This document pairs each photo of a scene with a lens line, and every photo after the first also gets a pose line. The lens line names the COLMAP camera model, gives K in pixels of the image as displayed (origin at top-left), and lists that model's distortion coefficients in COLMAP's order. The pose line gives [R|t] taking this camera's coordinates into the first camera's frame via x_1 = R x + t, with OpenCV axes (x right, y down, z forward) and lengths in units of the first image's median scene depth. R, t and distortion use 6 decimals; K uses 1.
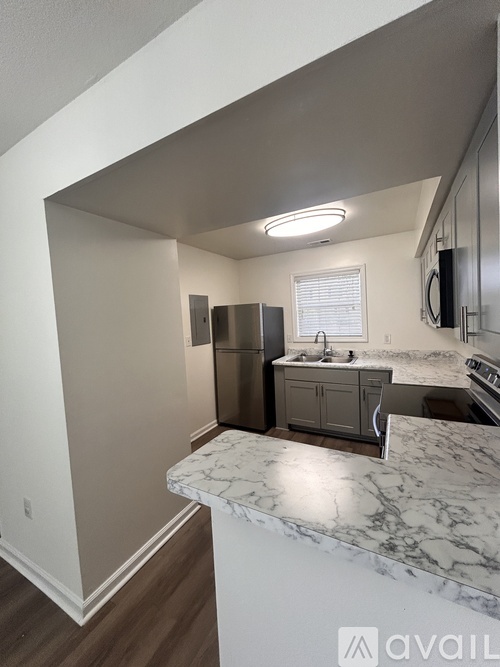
lens RADIAL K [[269.9, 0, 250.0], [0, 269.9, 333.5], [0, 0, 1]] dist [0.001874, 0.000271]
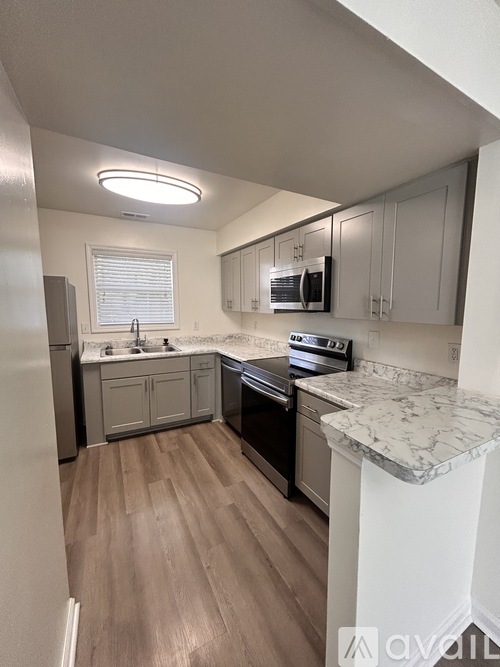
lens RADIAL K [[269.9, 0, 250.0], [0, 269.9, 333.5], [0, 0, 1]] dist [0.001874, 0.000271]
pose [[0.542185, -0.041440, 0.839236, -0.327583], [0.018953, 0.999132, 0.037092, 0.017250], [-0.840045, -0.004205, 0.542500, 0.254590]]
